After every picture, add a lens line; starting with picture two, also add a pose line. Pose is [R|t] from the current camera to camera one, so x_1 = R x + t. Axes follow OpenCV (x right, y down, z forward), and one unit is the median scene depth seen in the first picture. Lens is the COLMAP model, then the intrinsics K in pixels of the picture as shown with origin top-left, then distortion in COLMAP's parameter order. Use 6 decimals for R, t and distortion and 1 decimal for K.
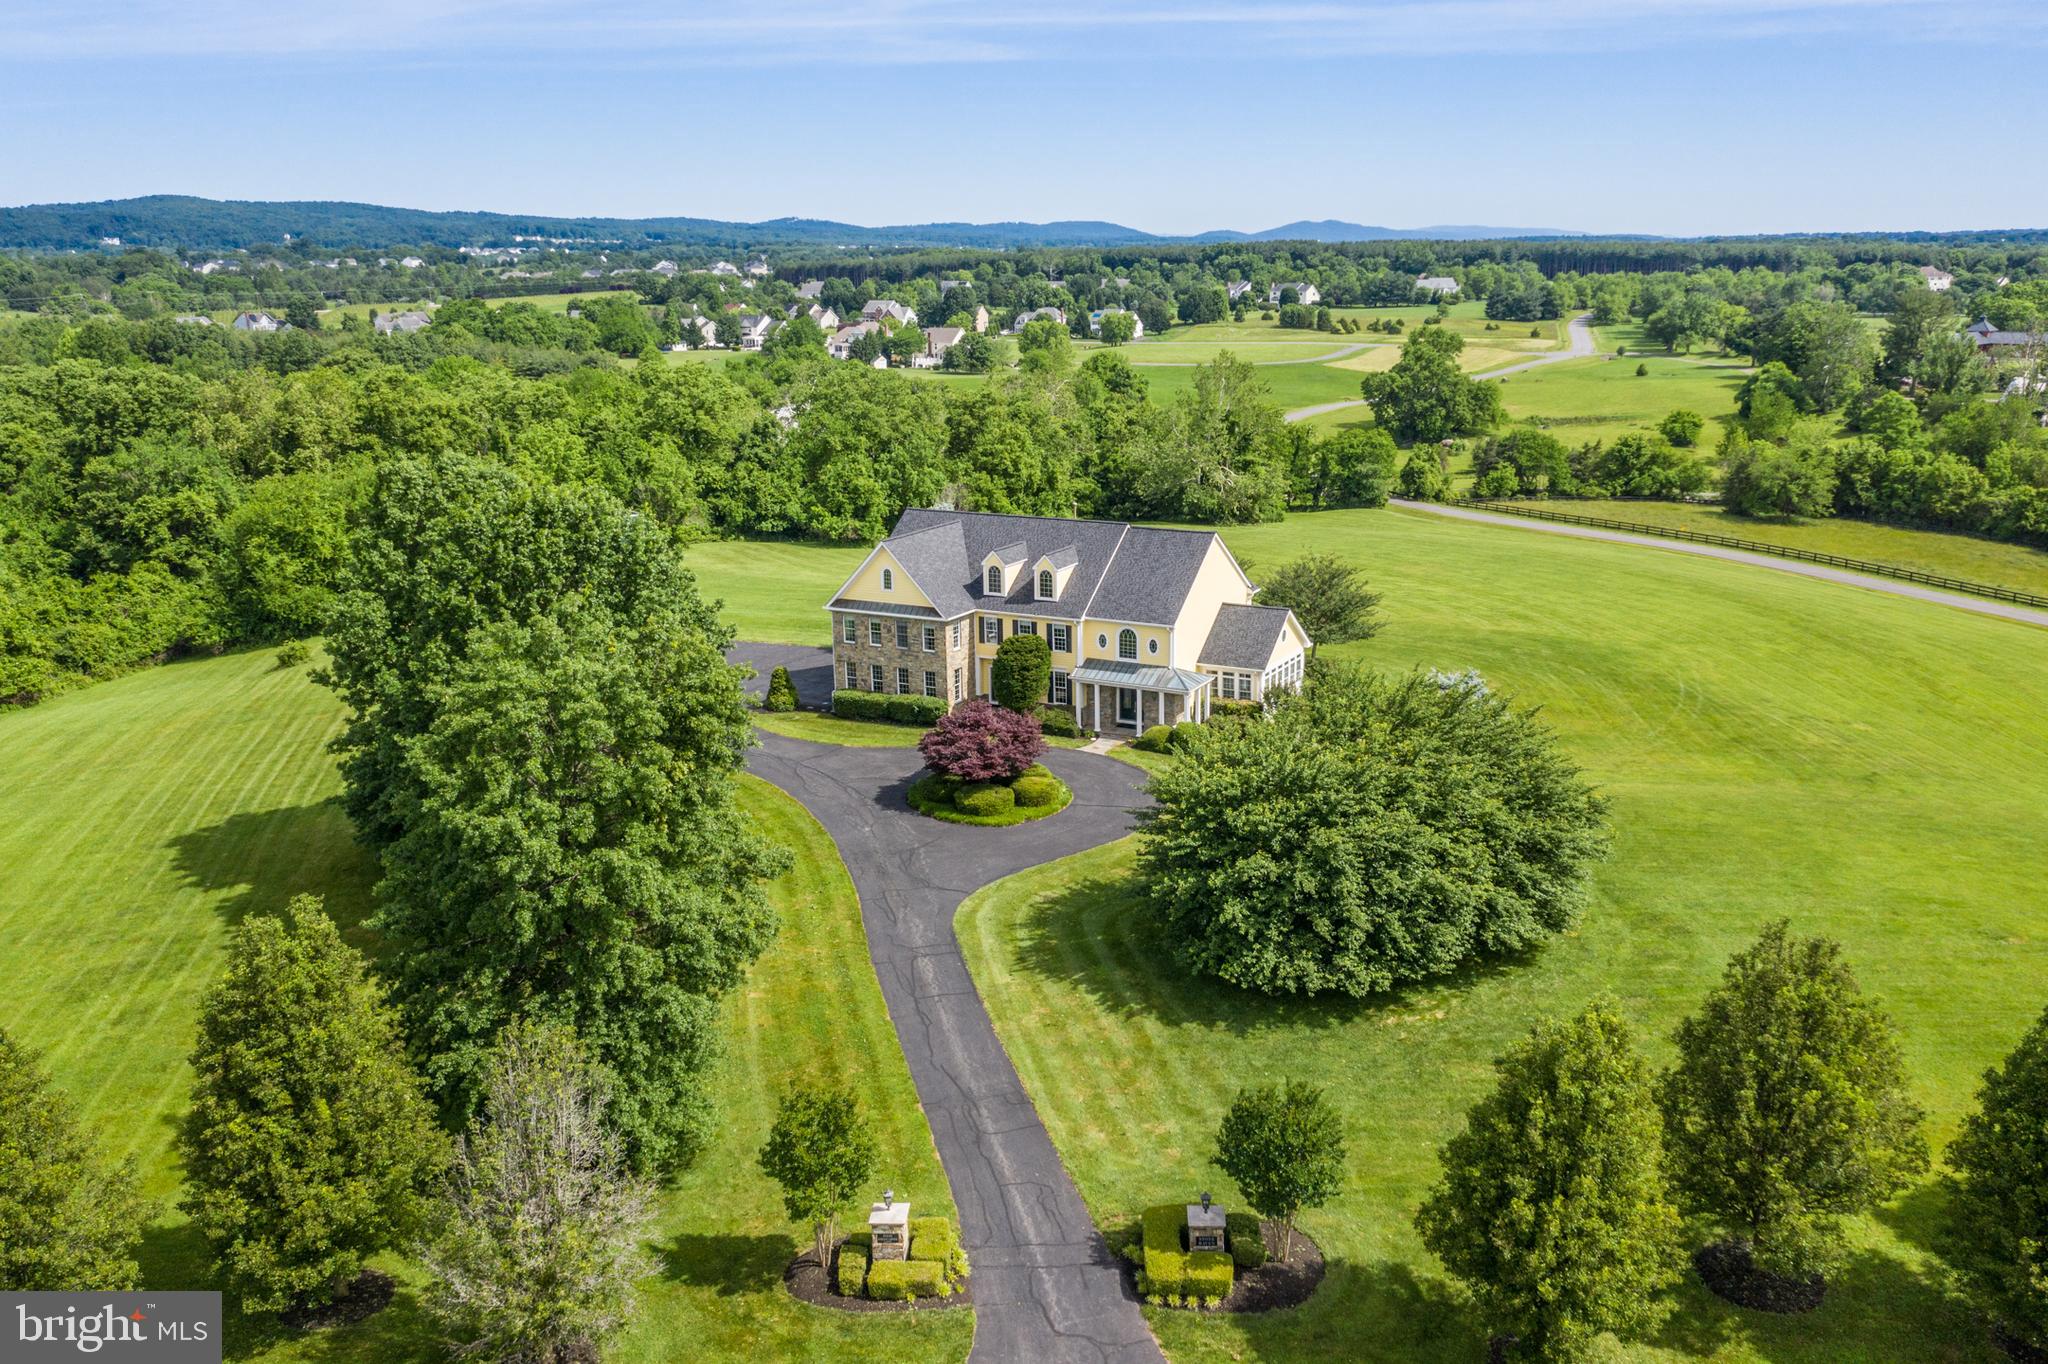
lens RADIAL K [[1750.7, 0, 1074.9], [0, 1750.7, 707.1], [0, 0, 1]] dist [-0.015706, 0.012883]
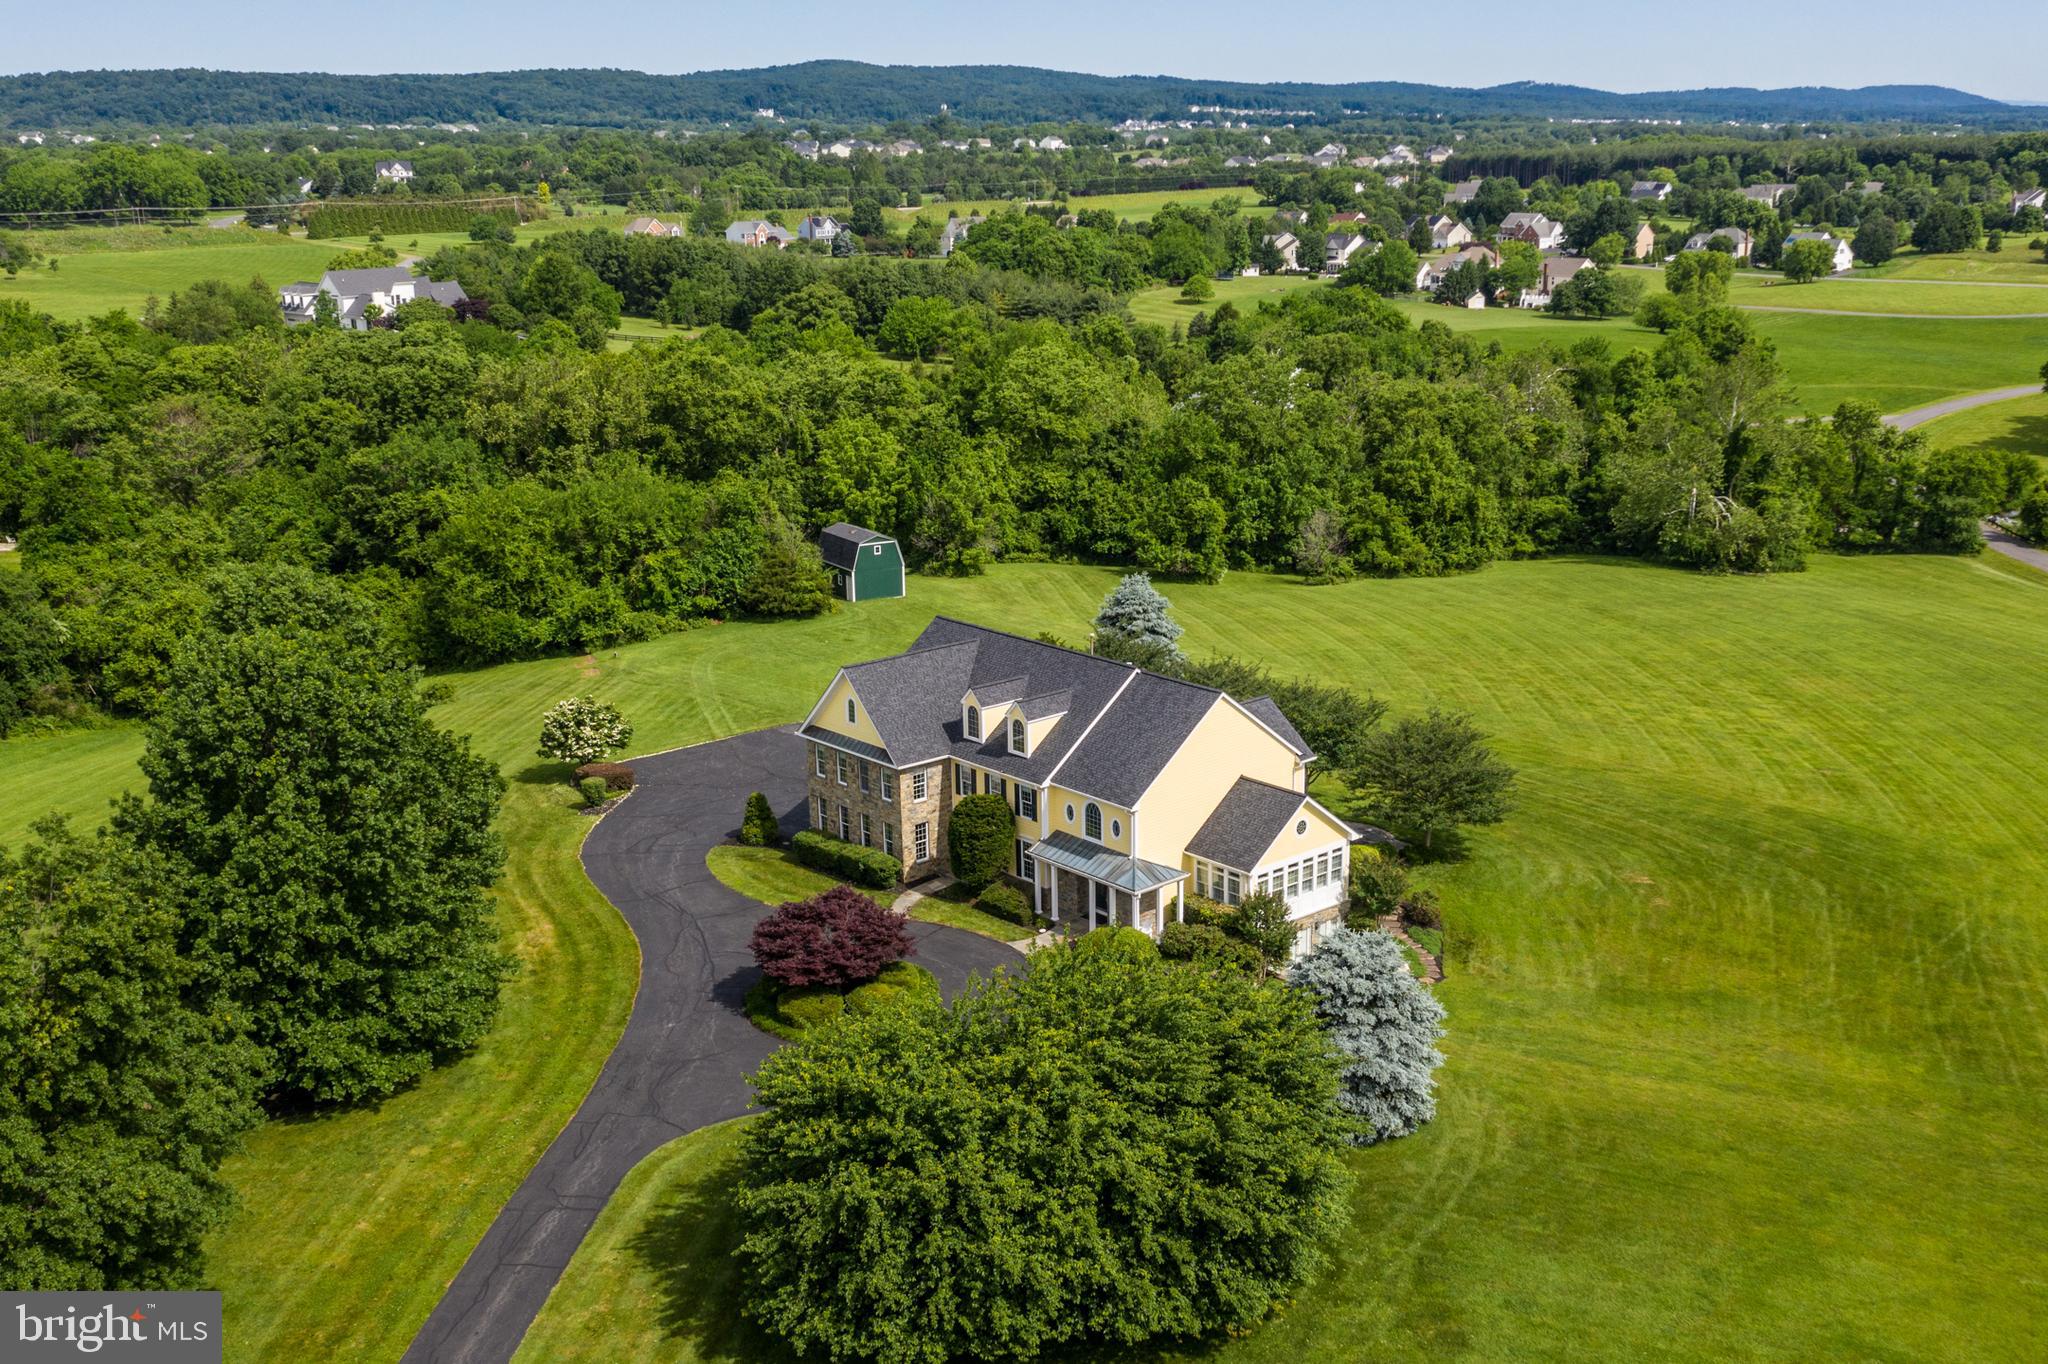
lens RADIAL K [[2113.1, 0, 1094.4], [0, 2113.1, 761.7], [0, 0, 1]] dist [-0.019050, 0.013678]
pose [[0.939389, 0.101570, -0.327464, 0.166109], [-0.088524, 0.994580, 0.054542, -0.055499], [0.331229, -0.022248, 0.943288, 0.030806]]
